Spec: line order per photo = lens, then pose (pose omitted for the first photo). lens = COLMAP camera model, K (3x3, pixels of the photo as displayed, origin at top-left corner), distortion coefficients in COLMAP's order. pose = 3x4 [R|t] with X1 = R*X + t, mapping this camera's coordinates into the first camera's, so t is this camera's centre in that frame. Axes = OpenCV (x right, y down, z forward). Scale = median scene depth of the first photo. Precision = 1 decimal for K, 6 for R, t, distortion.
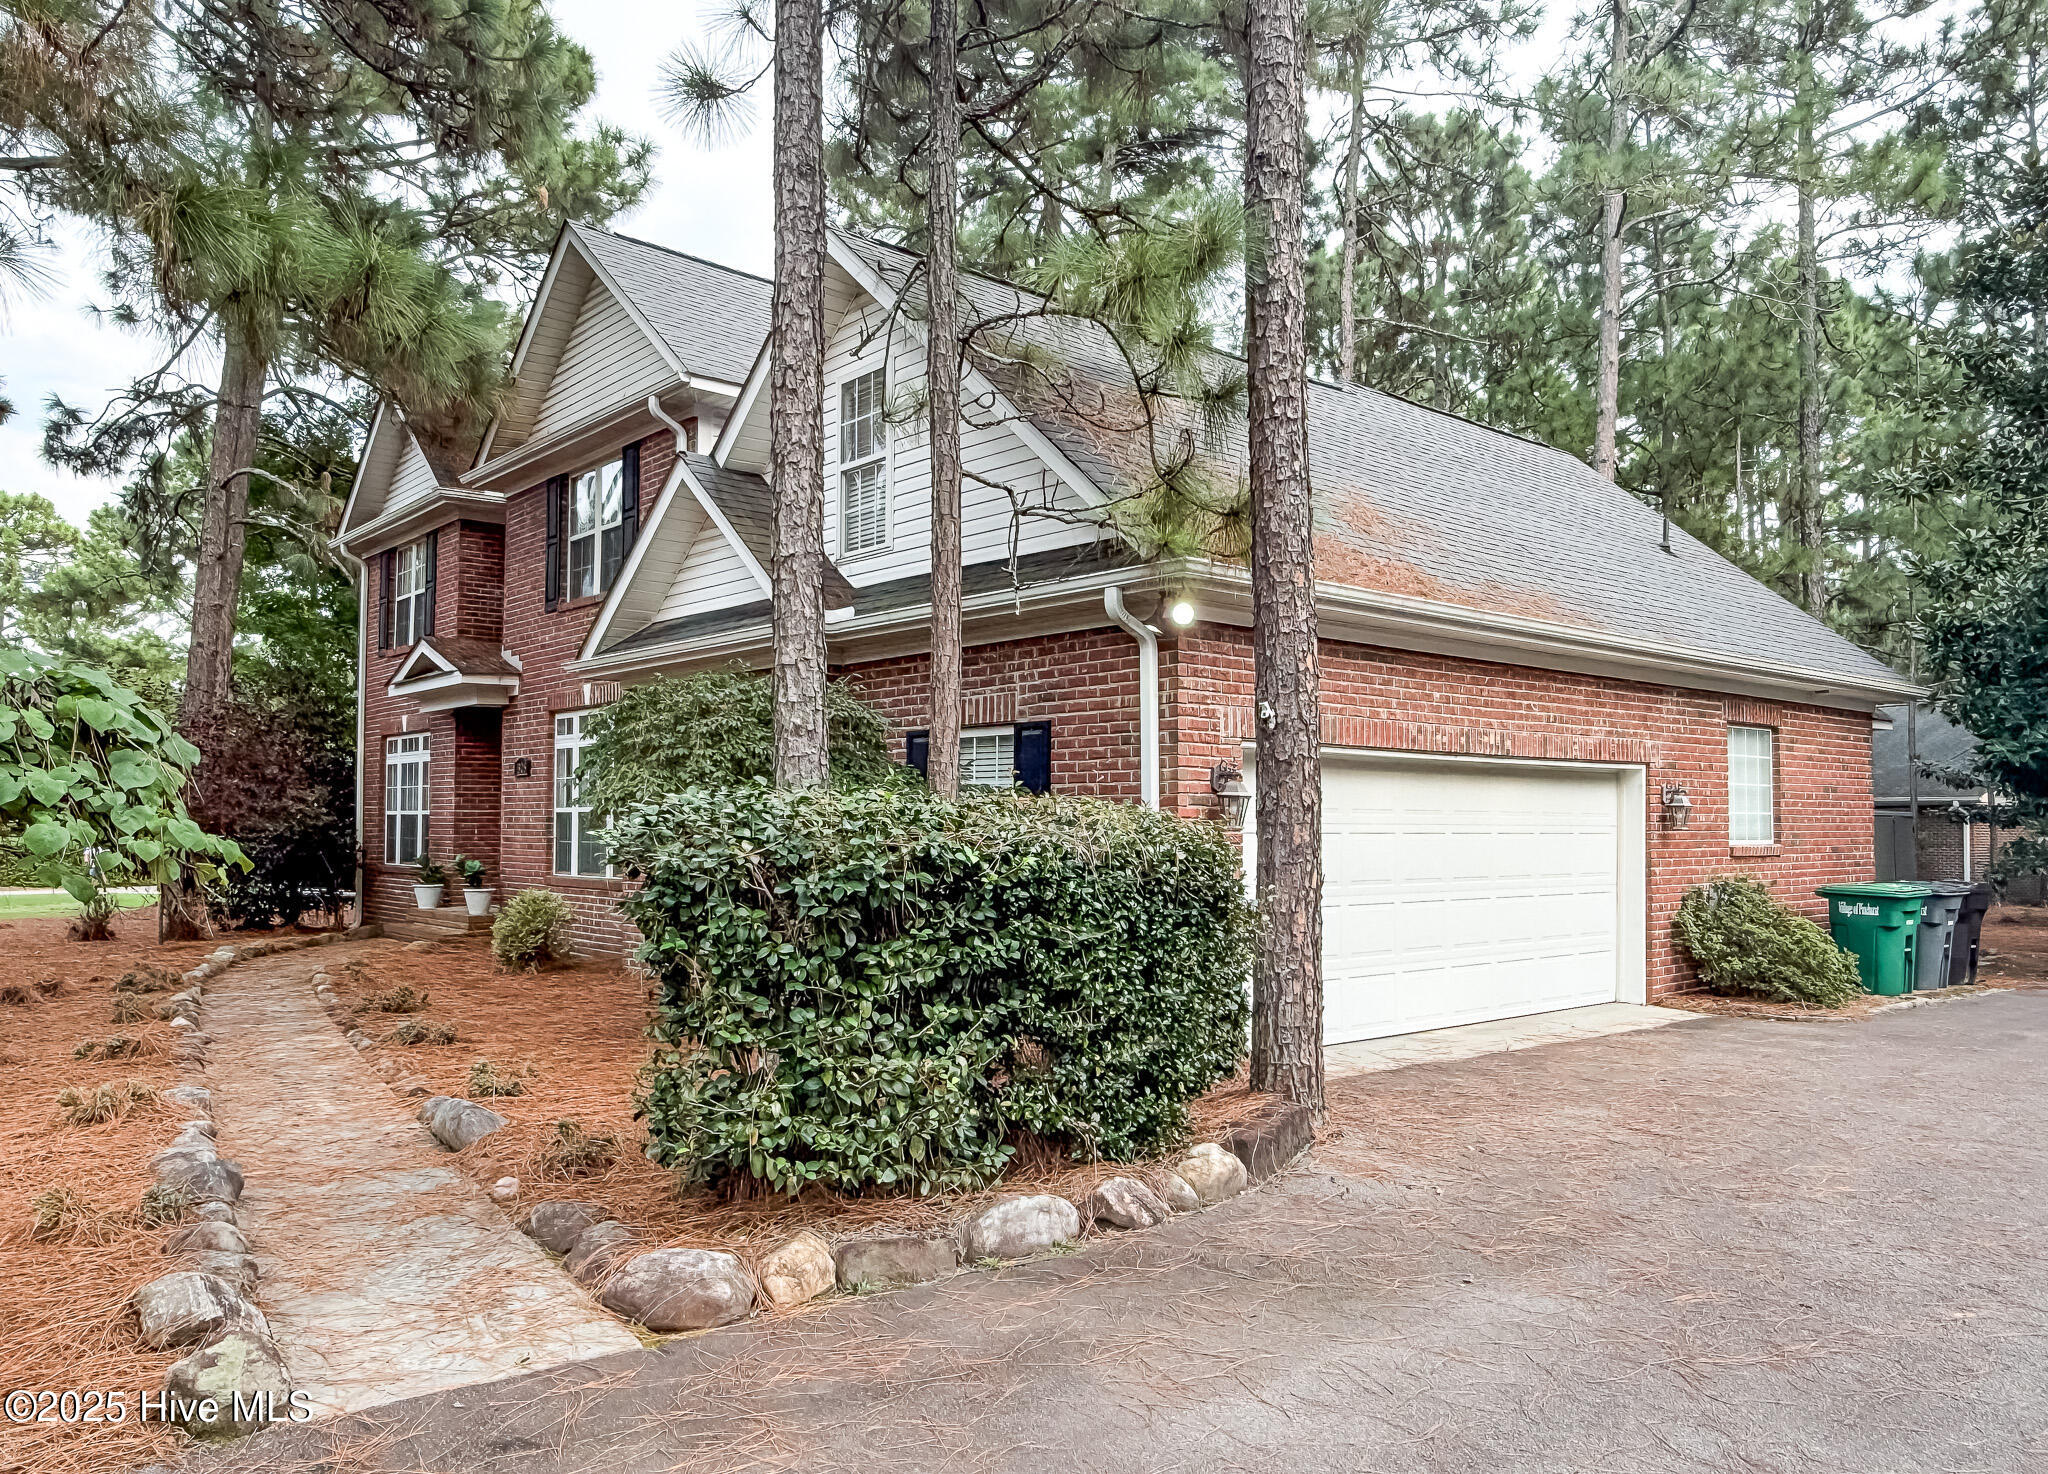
lens RADIAL K [[1451.0, 0, 1012.4], [0, 1451.0, 735.1], [0, 0, 1]] dist [0.000013, -0.002584]
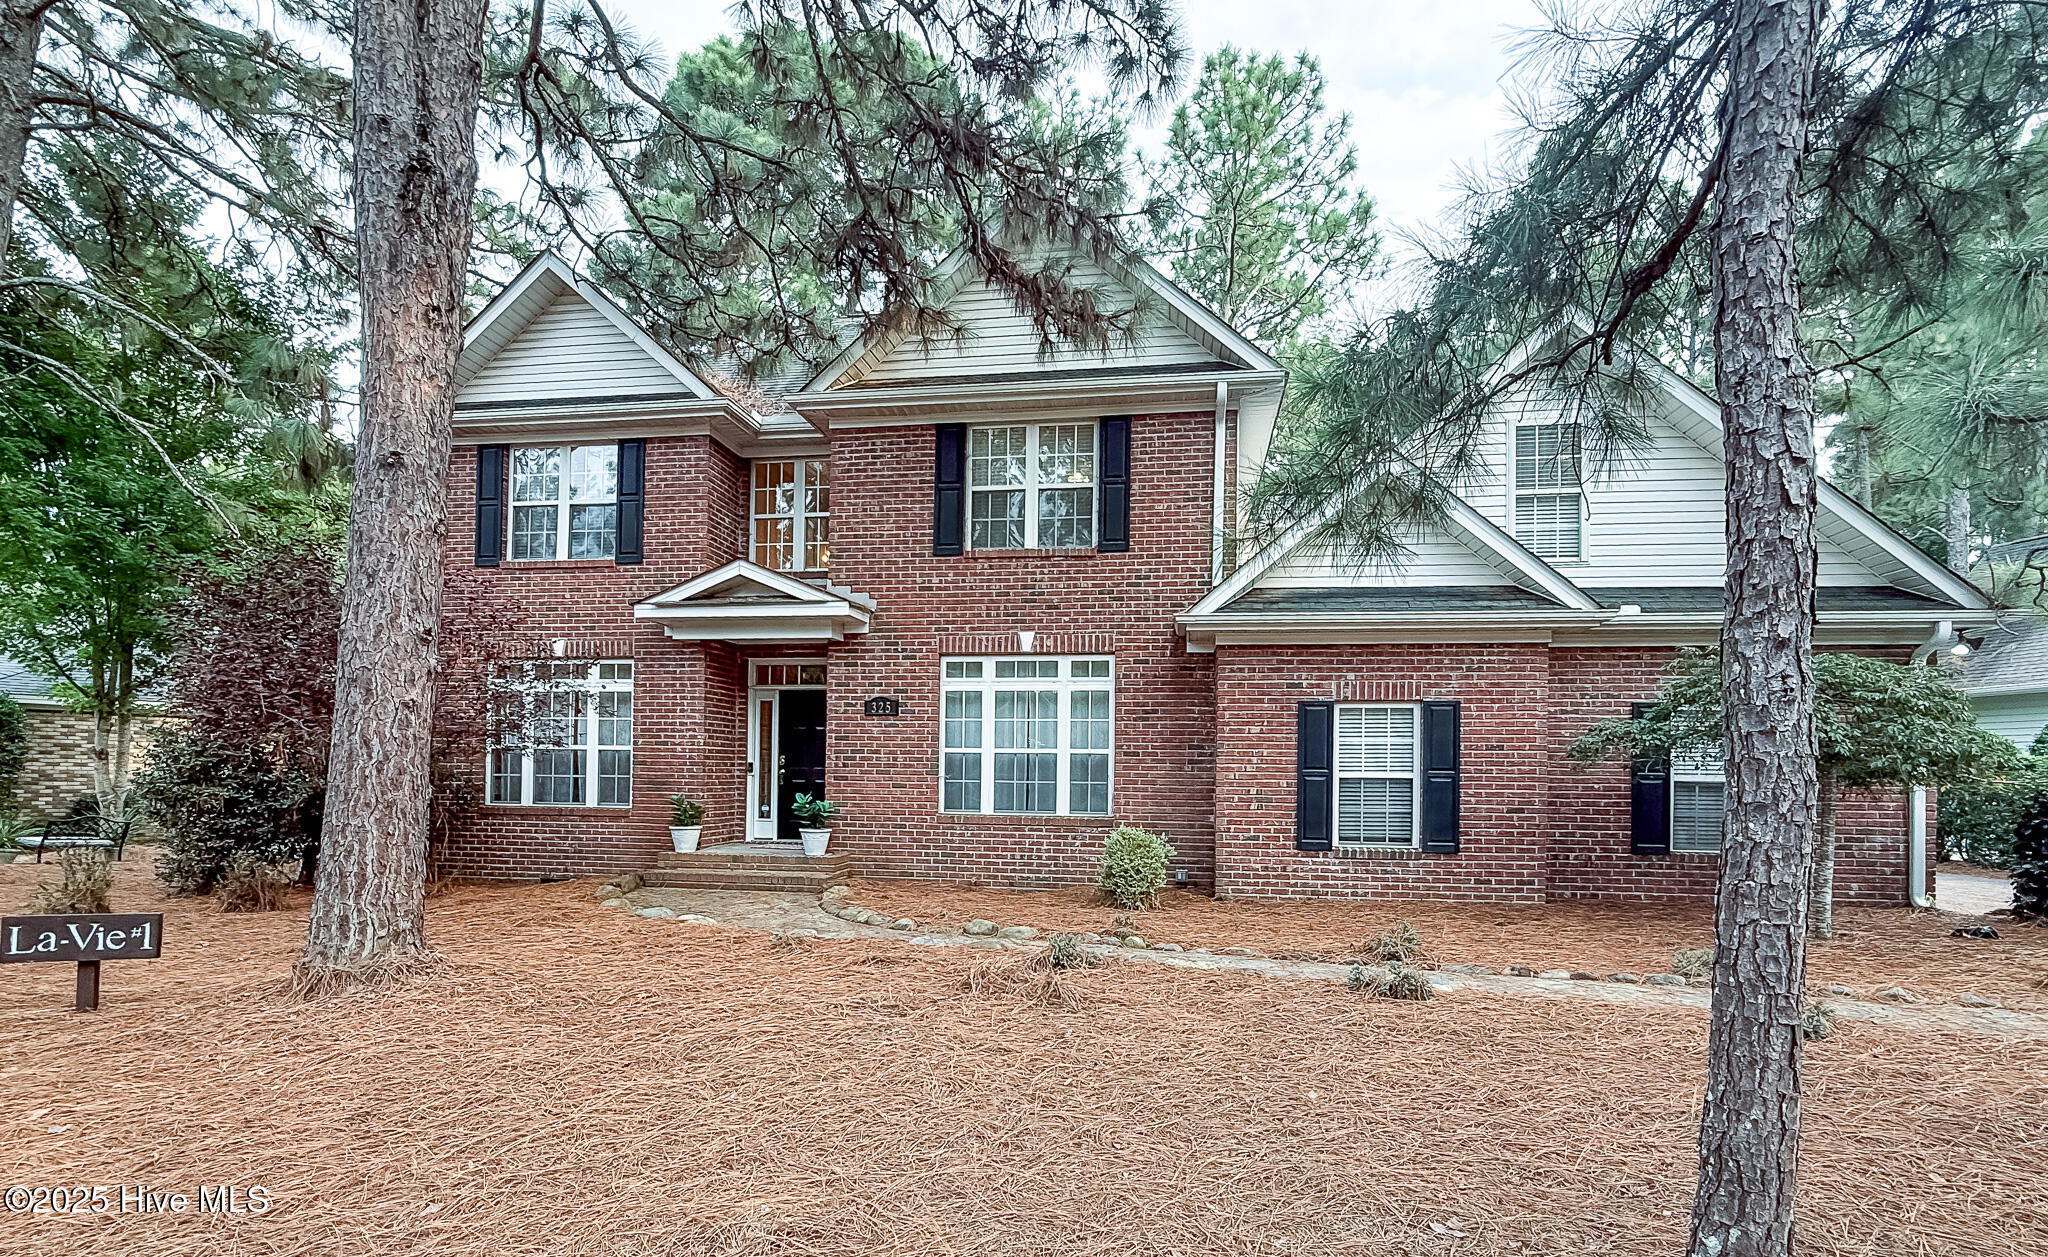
lens RADIAL K [[884.1, 0, 980.2], [0, 884.1, 765.3], [0, 0, 1]] dist [-0.023520, -0.000163]
pose [[0.769624, 0.015309, 0.638314, -0.733053], [-0.052846, 0.997810, 0.039786, 0.038086], [-0.636307, -0.064352, 0.768747, 0.523538]]
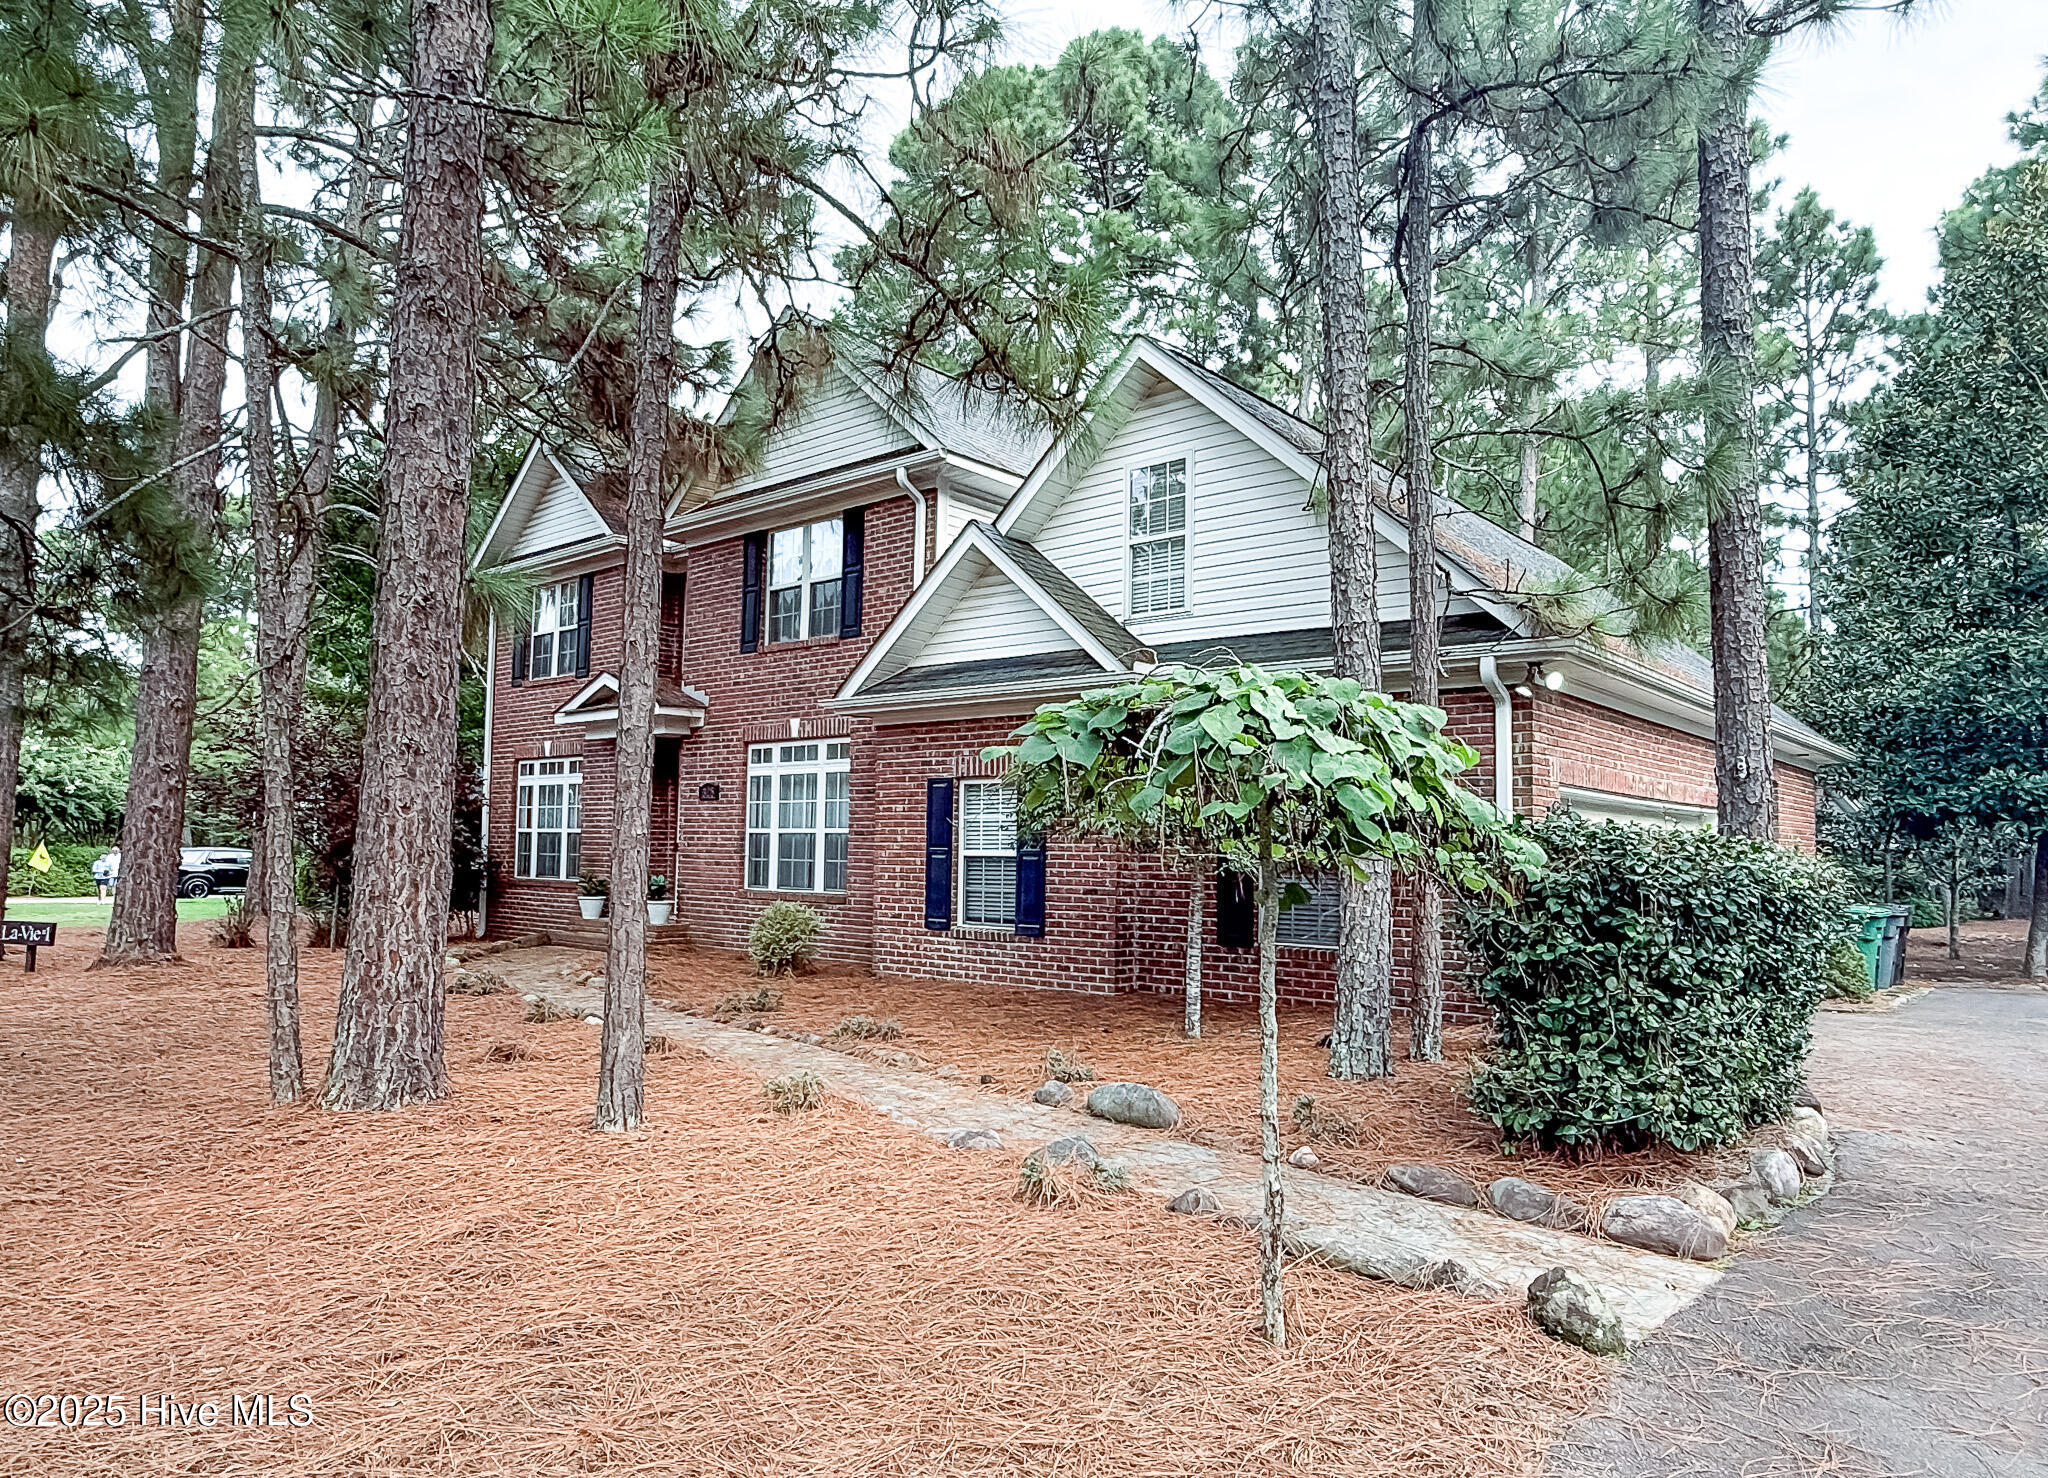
lens RADIAL K [[1261.3, 0, 1044.8], [0, 1261.3, 756.7], [0, 0, 1]] dist [0.002875, 0.002247]
pose [[0.986892, 0.026298, 0.159224, -0.258684], [-0.024261, 0.999597, -0.014726, 0.003707], [-0.159547, 0.010670, 0.987133, 0.008343]]
